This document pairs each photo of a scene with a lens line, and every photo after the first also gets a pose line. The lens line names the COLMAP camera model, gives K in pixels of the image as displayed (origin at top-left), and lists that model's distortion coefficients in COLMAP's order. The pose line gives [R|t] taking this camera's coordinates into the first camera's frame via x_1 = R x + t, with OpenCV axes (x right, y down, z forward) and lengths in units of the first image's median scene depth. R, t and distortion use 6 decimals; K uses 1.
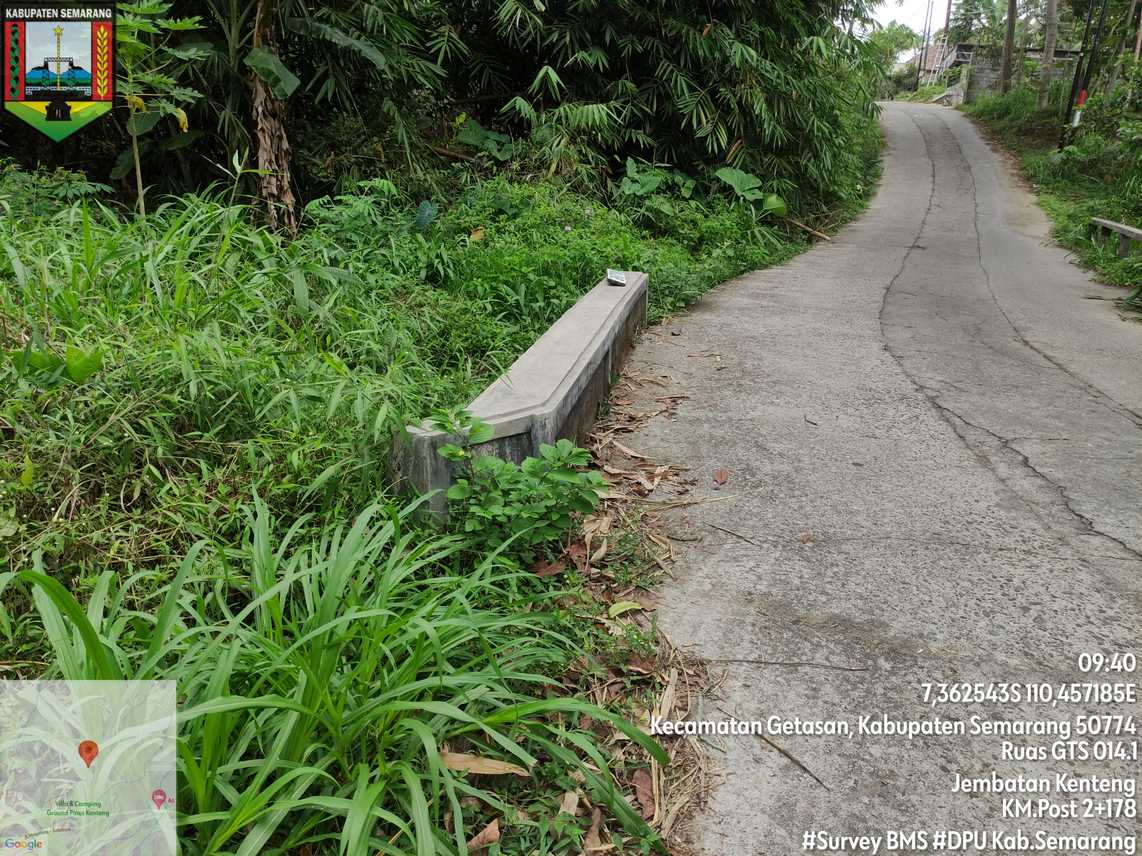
lens RADIAL K [[842.4, 0, 568.7], [0, 842.4, 425.4], [0, 0, 1]] dist [0.057000, -0.058253]
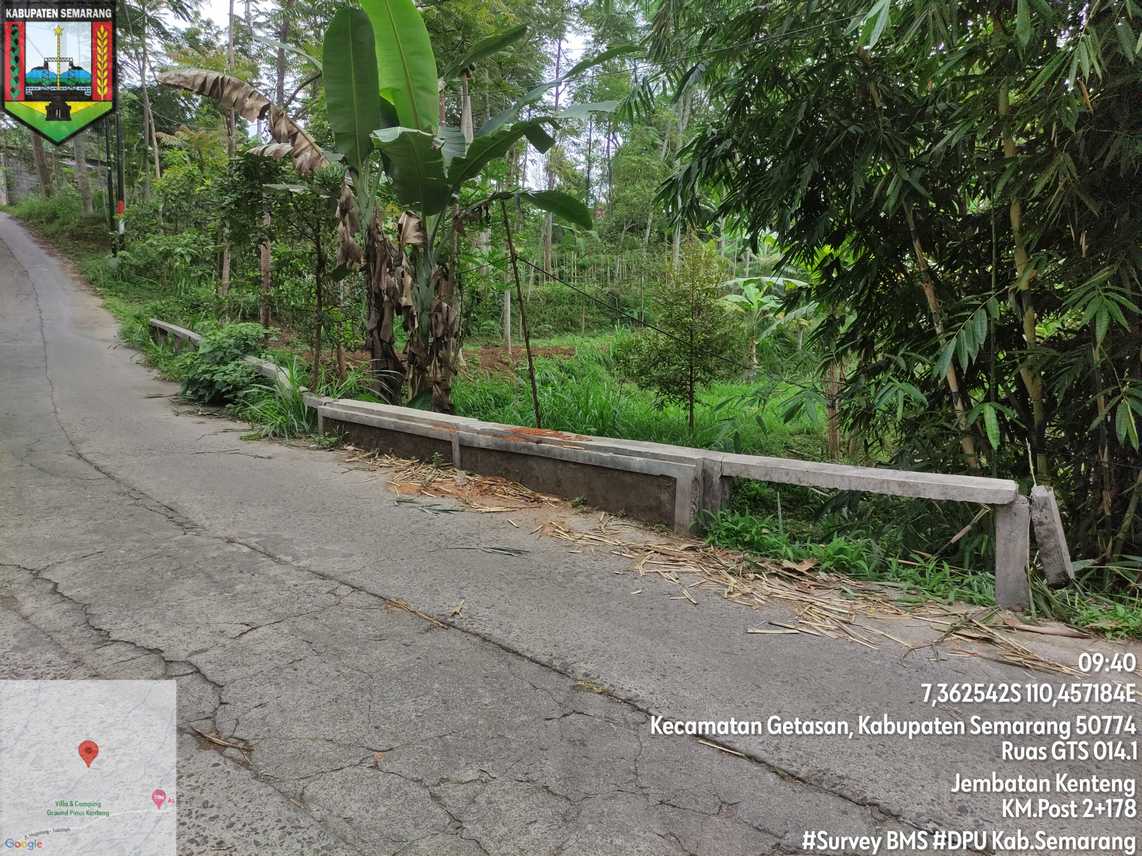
lens RADIAL K [[842.4, 0, 568.7], [0, 842.4, 425.4], [0, 0, 1]] dist [0.057000, -0.058253]
pose [[0.569270, -0.168517, 0.804695, 0.030642], [0.254157, 0.966897, 0.022686, -0.003867], [-0.781880, 0.191605, 0.593255, -0.034411]]
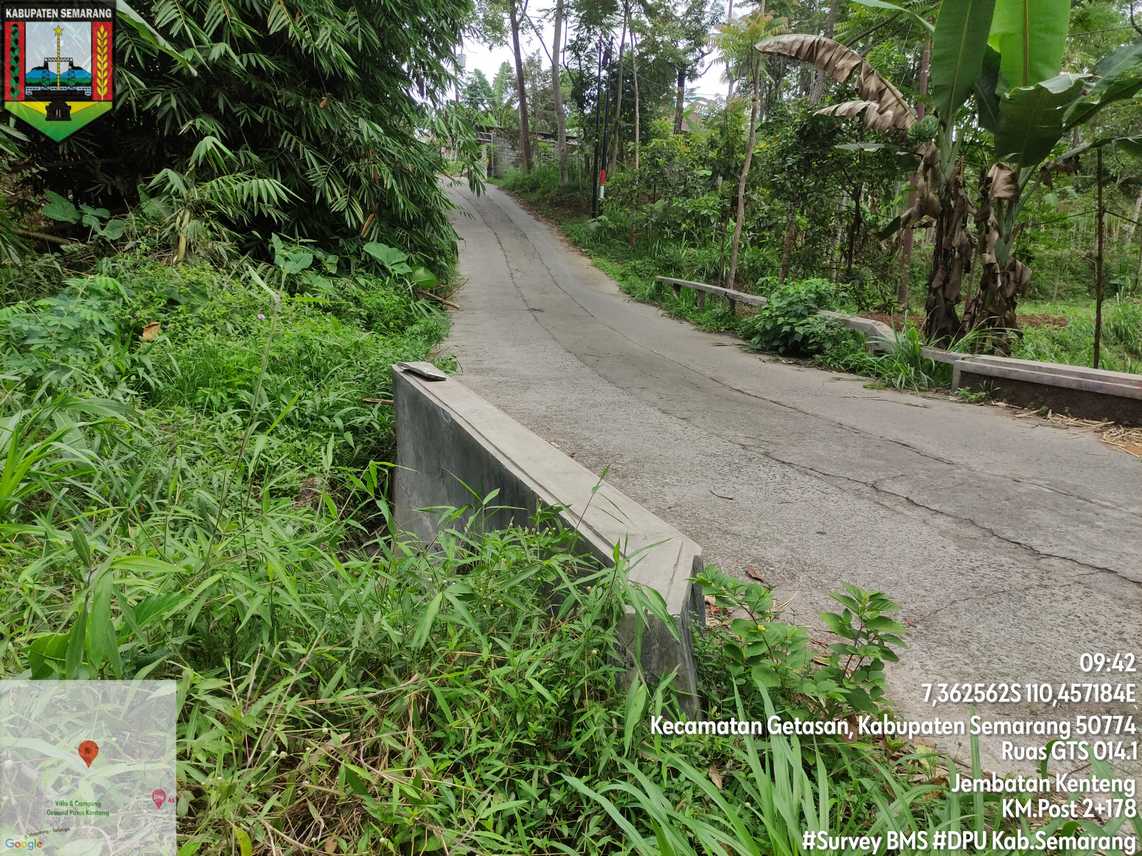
lens RADIAL K [[842.4, 0, 568.7], [0, 842.4, 425.4], [0, 0, 1]] dist [0.057000, -0.058253]
pose [[0.862090, -0.131288, 0.489453, -0.123102], [0.166203, 0.985684, -0.028344, -0.031216], [-0.478725, 0.105784, 0.871569, 0.065125]]
